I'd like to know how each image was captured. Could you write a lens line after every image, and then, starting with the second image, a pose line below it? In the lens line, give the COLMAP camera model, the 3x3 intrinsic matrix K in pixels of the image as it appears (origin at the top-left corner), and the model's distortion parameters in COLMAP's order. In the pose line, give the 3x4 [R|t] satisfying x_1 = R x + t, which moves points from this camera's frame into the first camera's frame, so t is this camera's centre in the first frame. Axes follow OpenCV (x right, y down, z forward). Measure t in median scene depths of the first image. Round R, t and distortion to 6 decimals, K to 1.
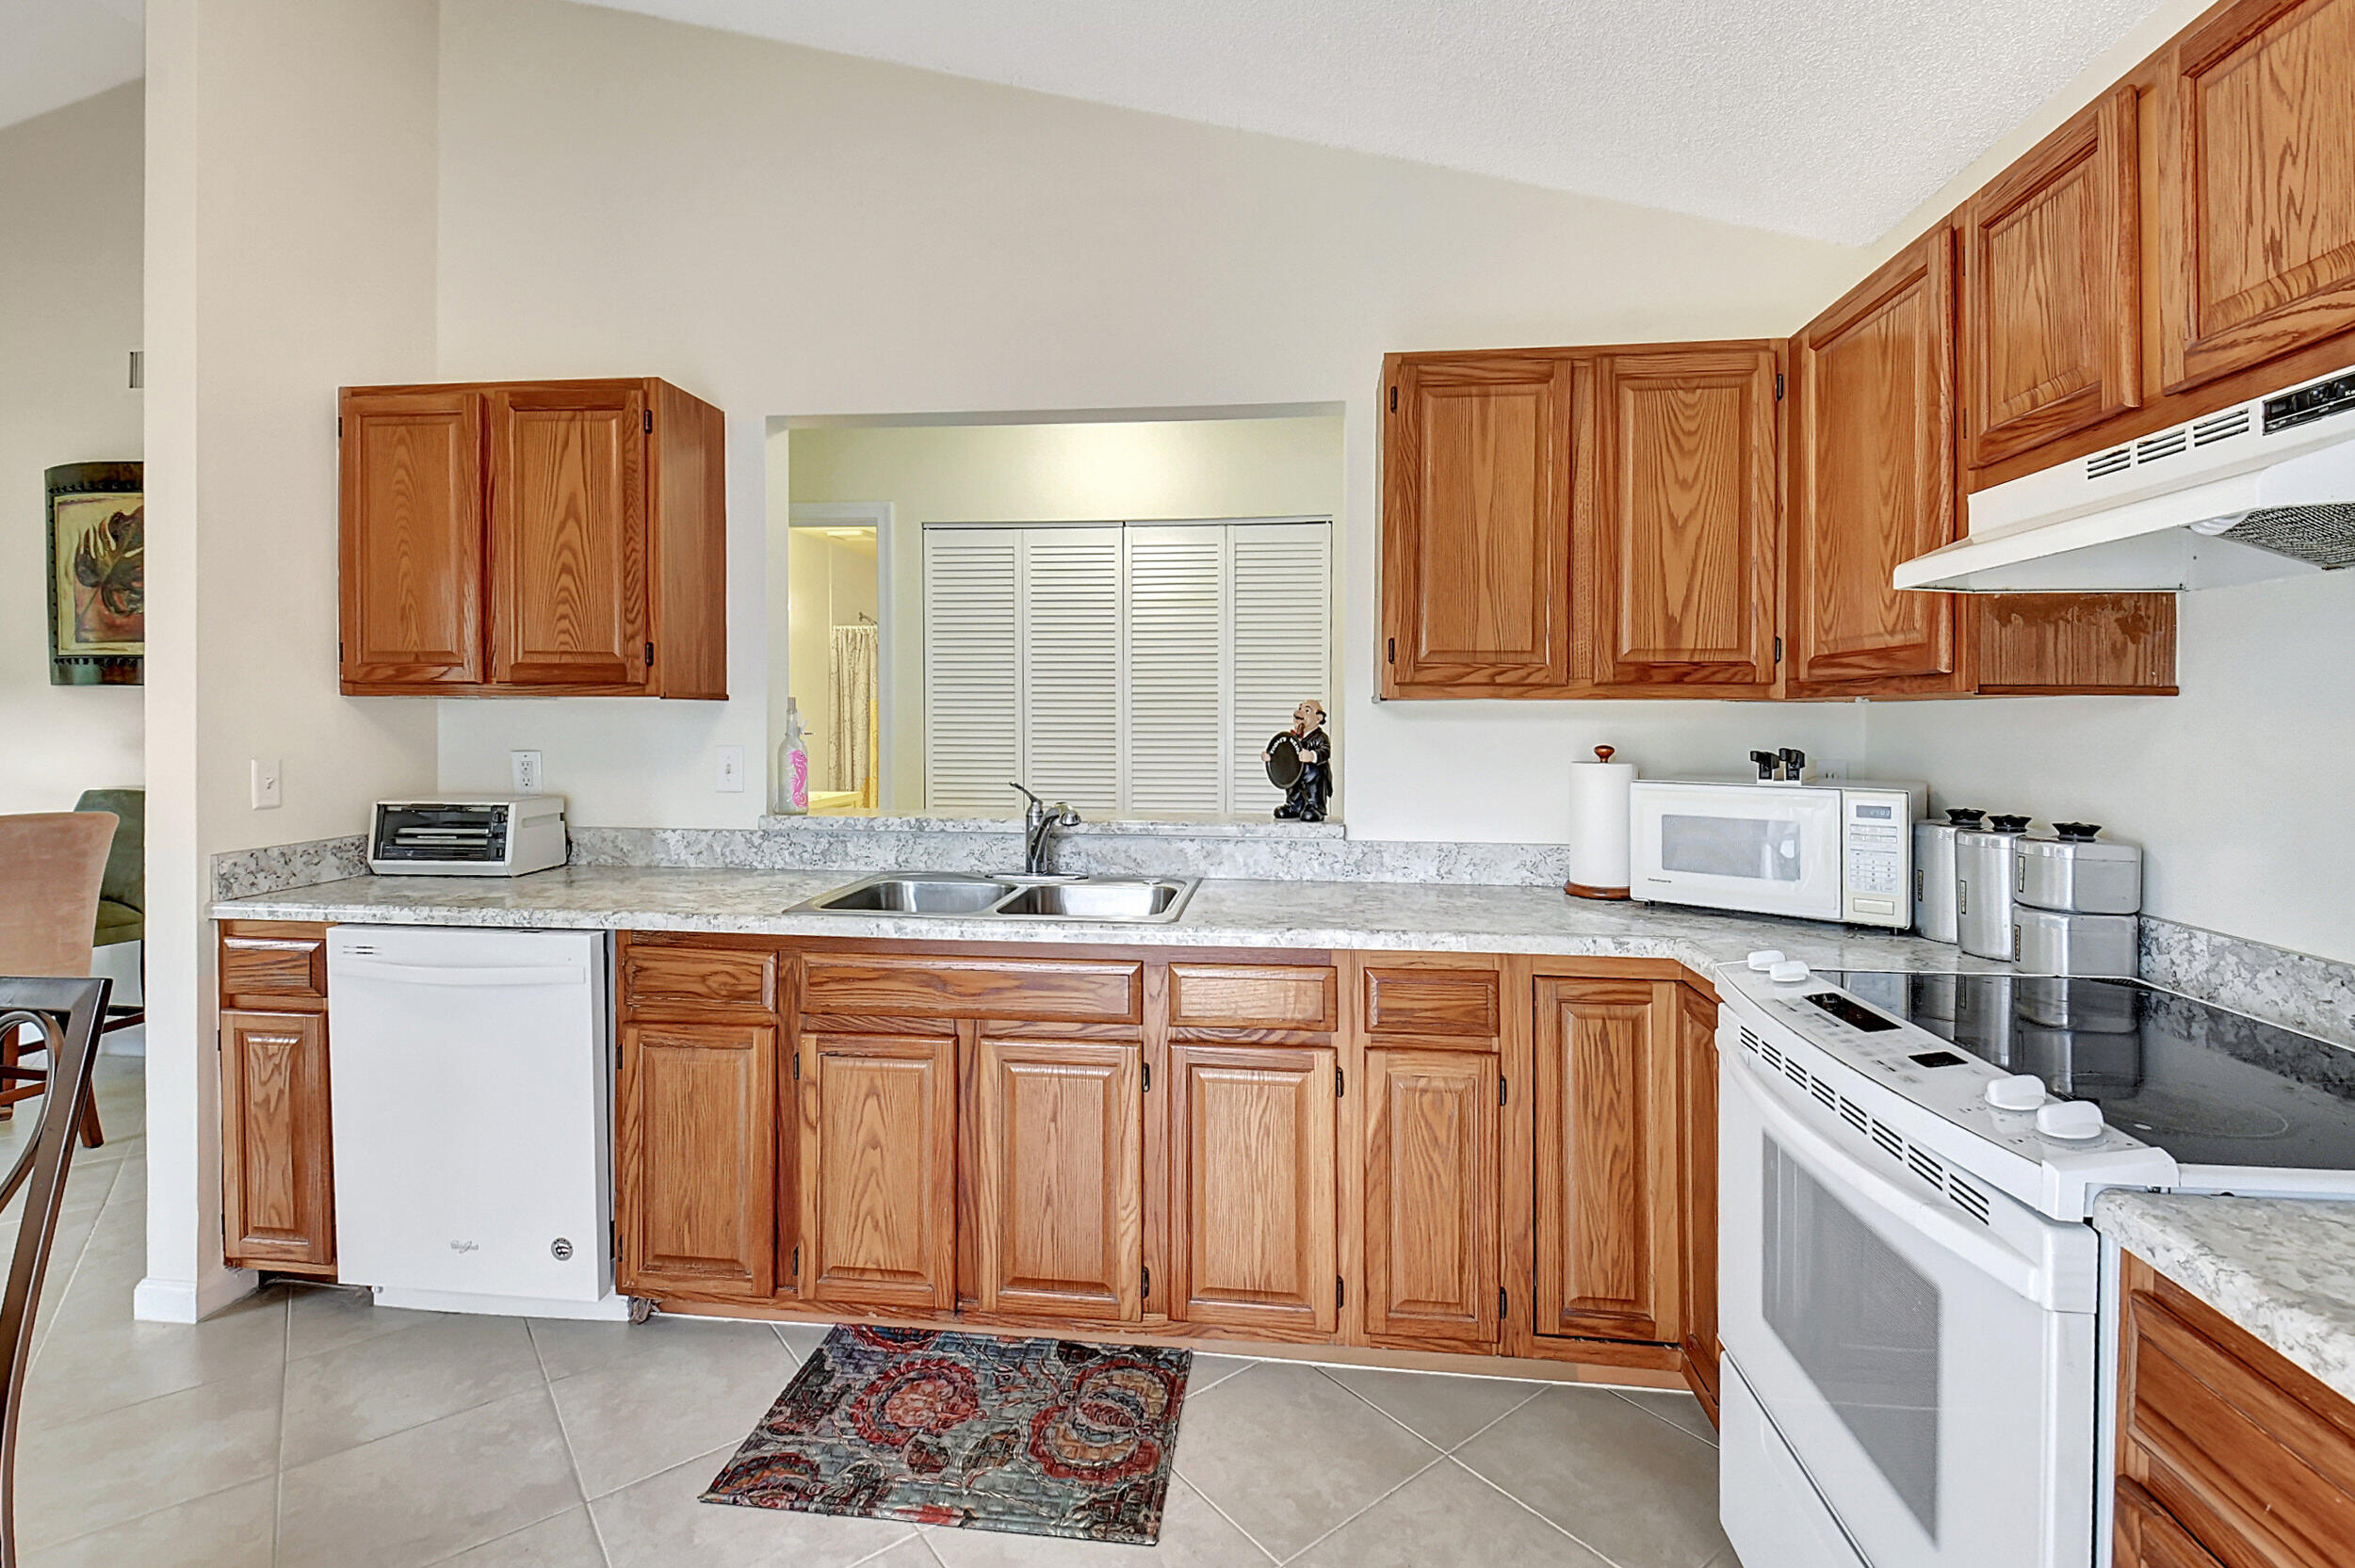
lens RADIAL K [[1054.3, 0, 1169.3], [0, 1054.3, 721.7], [0, 0, 1]] dist [0.017912, -0.012782]
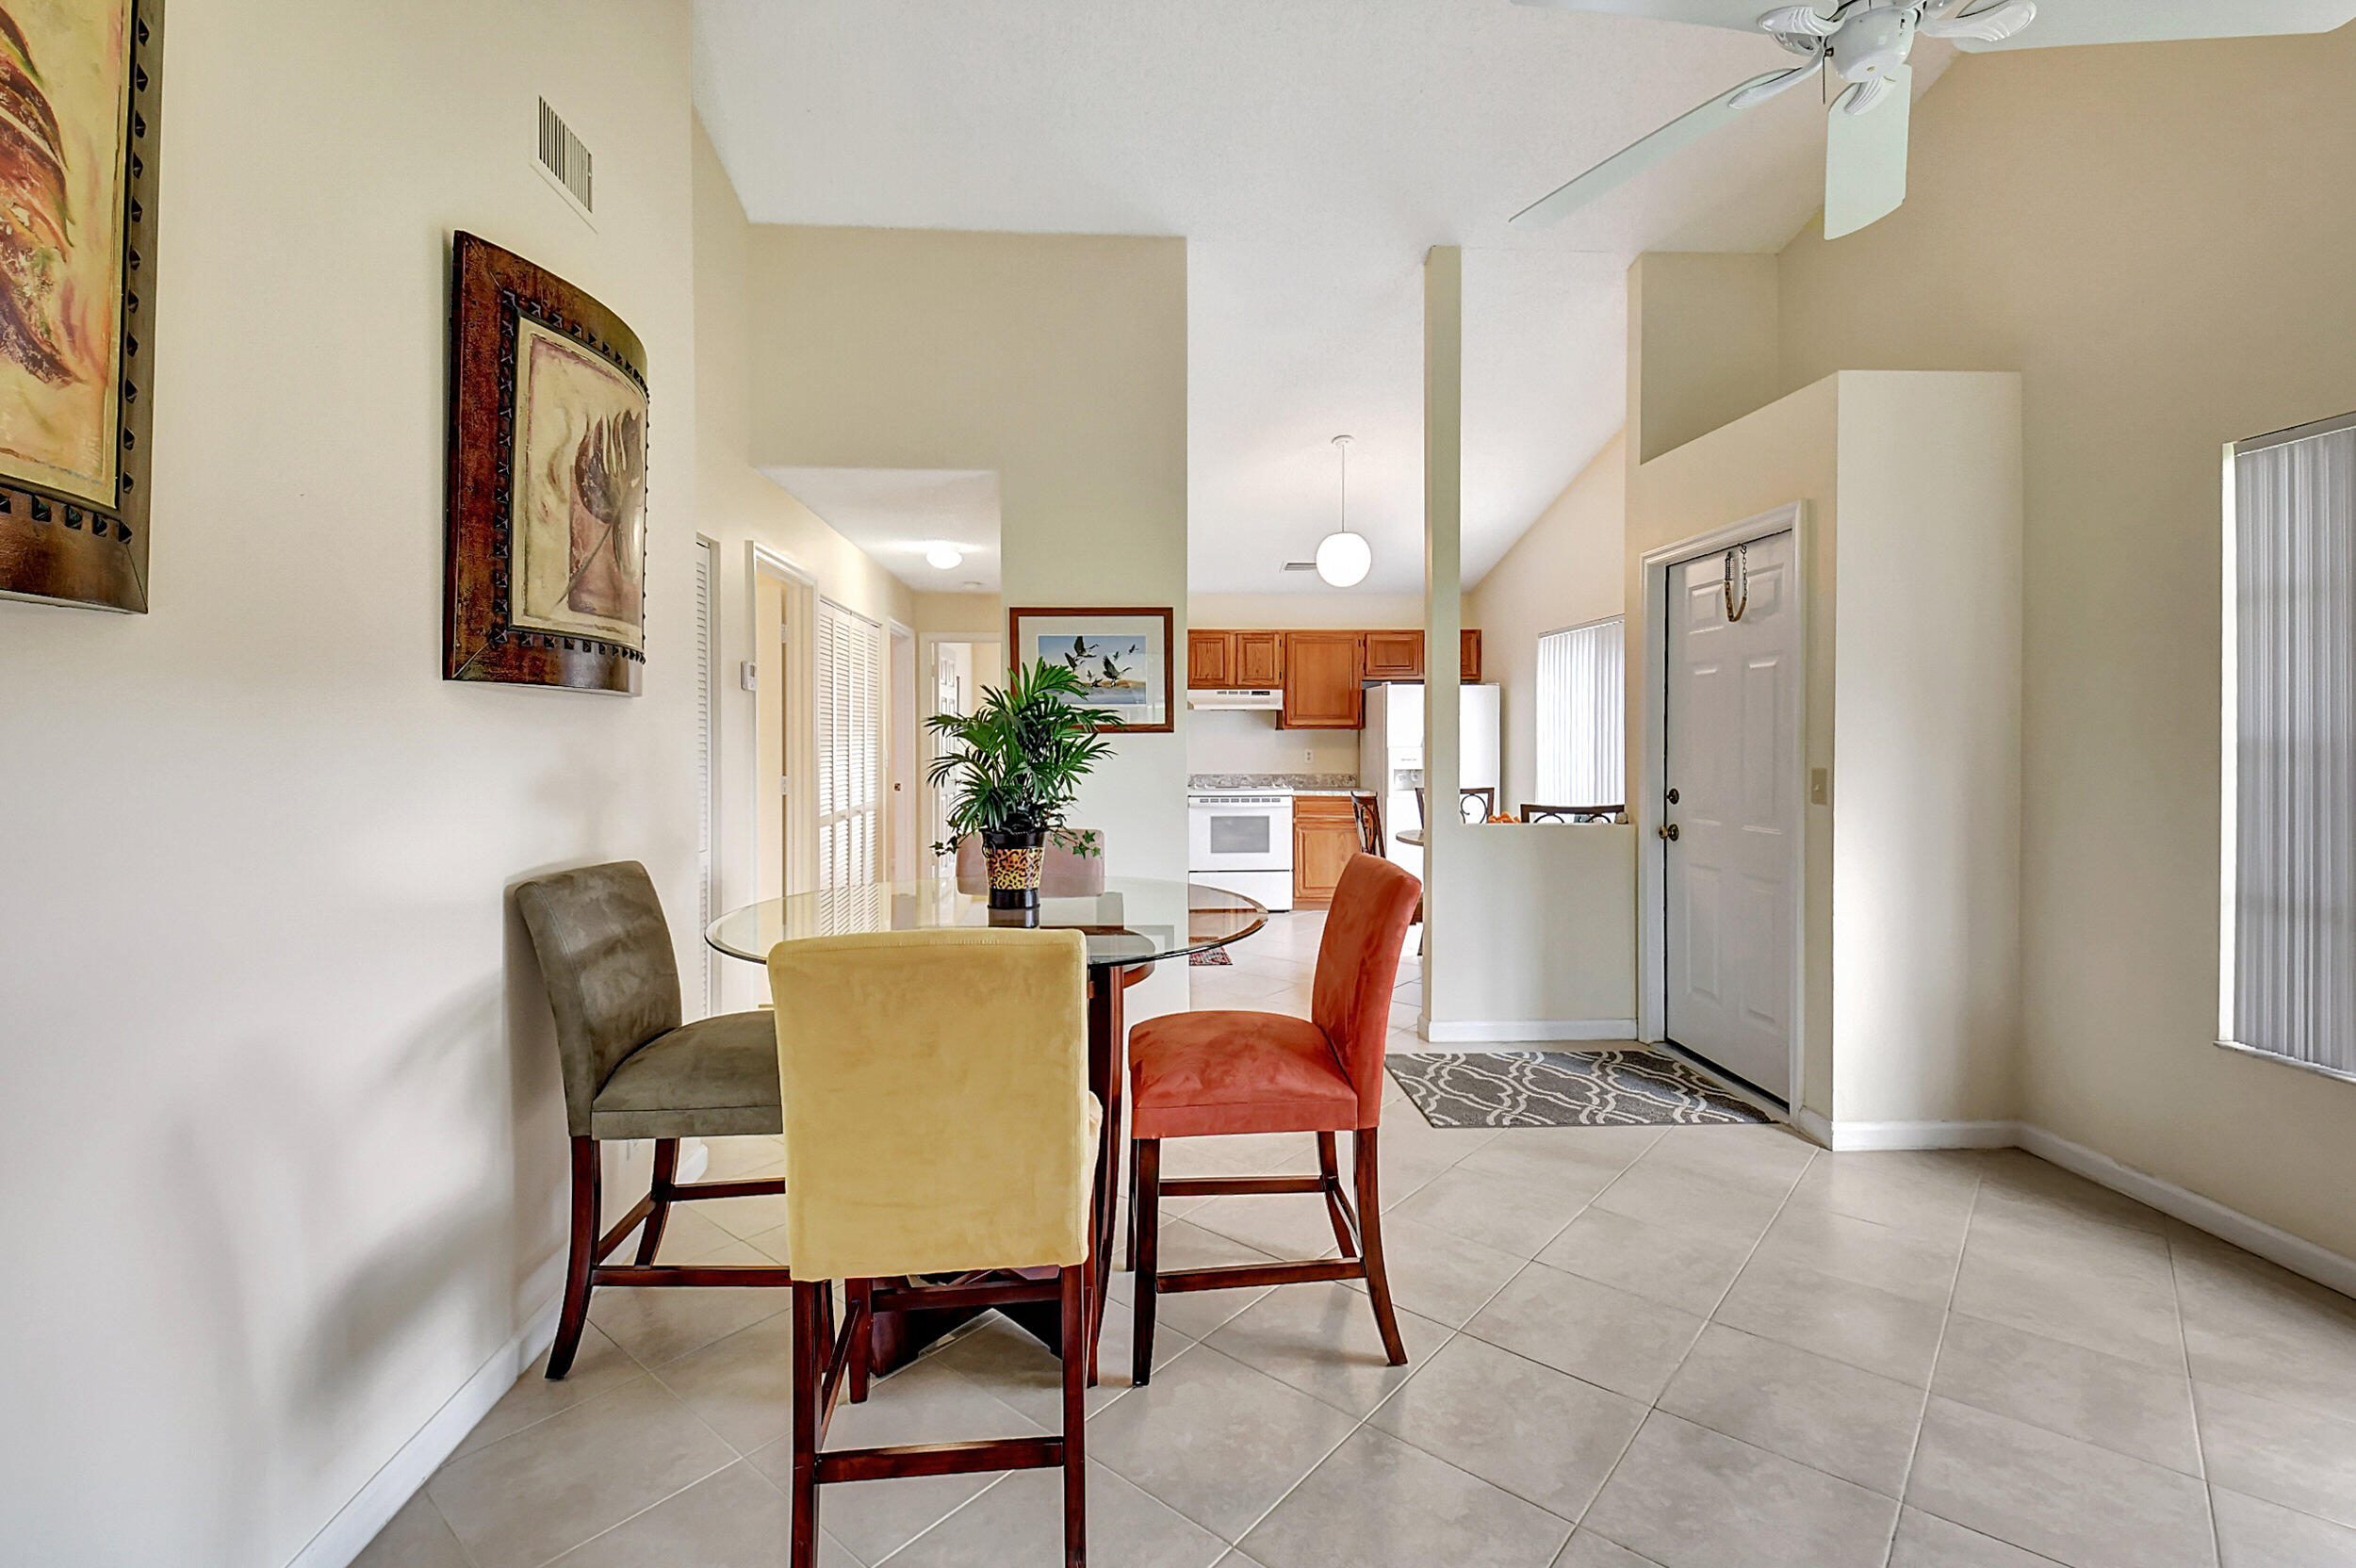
lens RADIAL K [[1066.7, 0, 1175.4], [0, 1066.7, 748.7], [0, 0, 1]] dist [0.041864, -0.032386]
pose [[-0.192484, -0.014898, 0.981187, -2.605786], [0.007971, 0.999828, 0.016745, -0.014770], [-0.981268, 0.011044, -0.192333, 1.264904]]
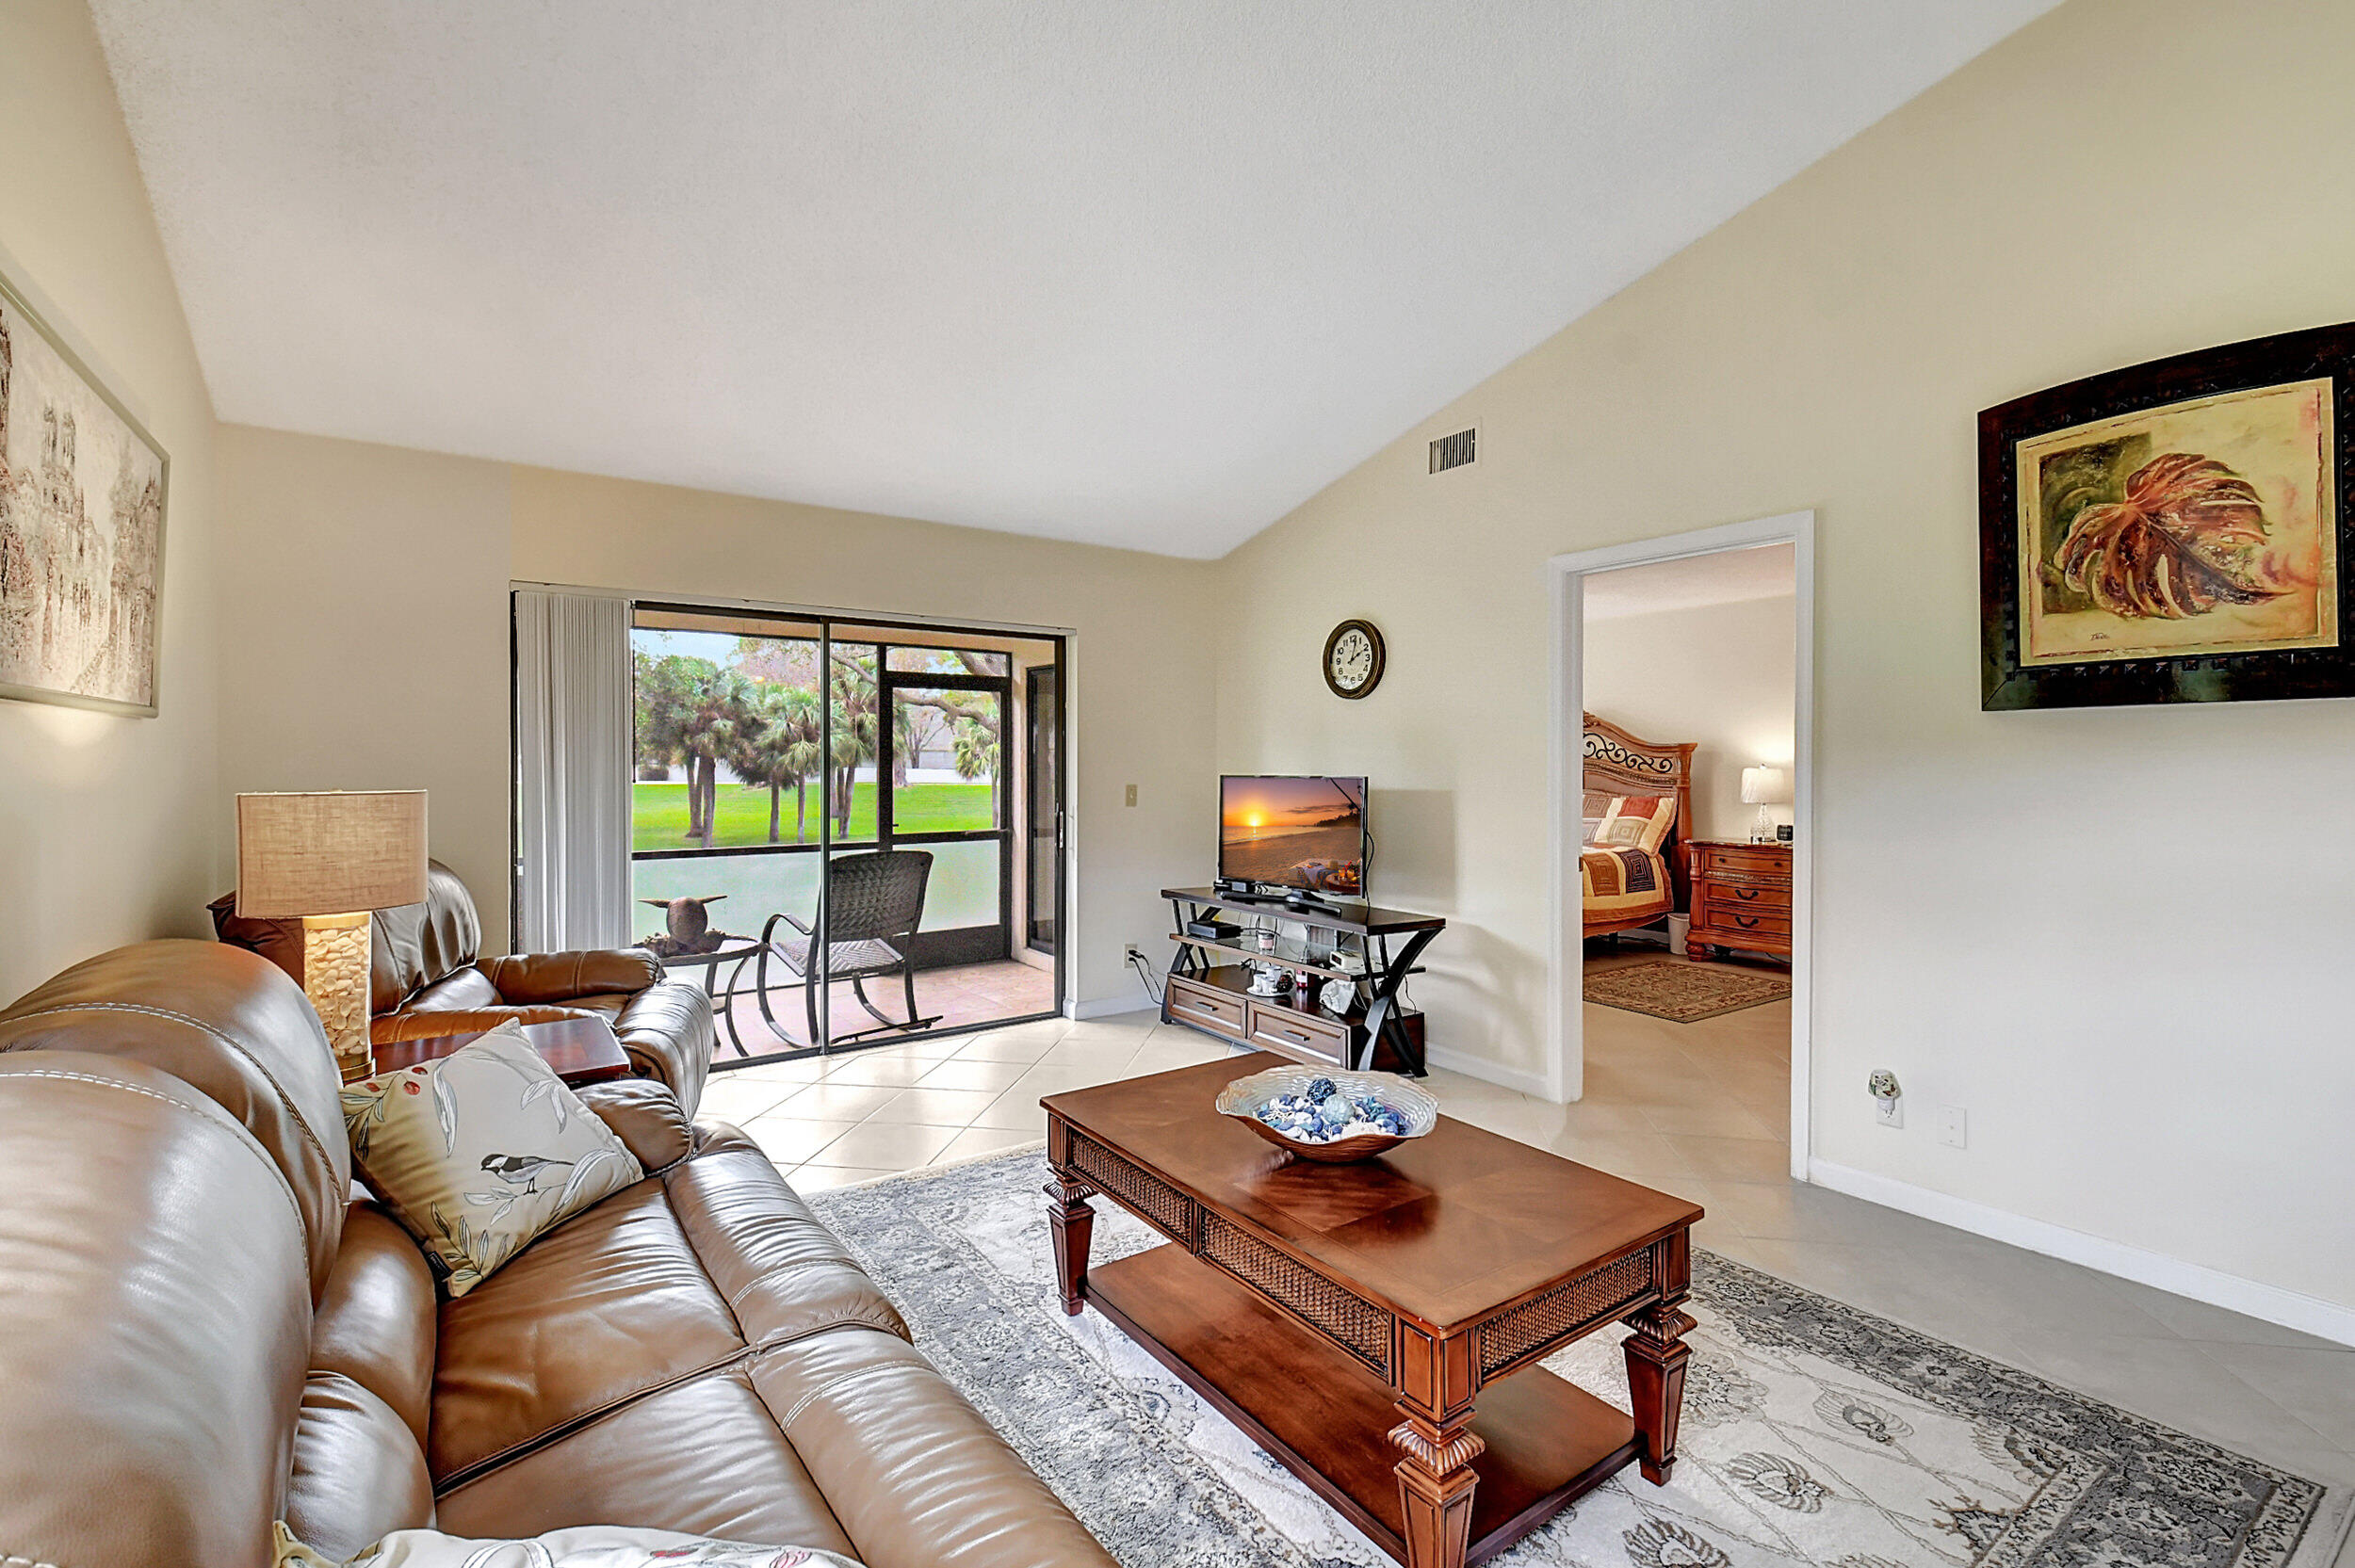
lens RADIAL K [[1046.7, 0, 1172.7], [0, 1046.7, 768.9], [0, 0, 1]] dist [0.040119, -0.029524]
pose [[0.663429, 0.003488, -0.748231, -2.007764], [-0.005013, 0.999987, 0.000216, -0.008013], [0.748222, 0.003608, 0.663438, 0.255278]]
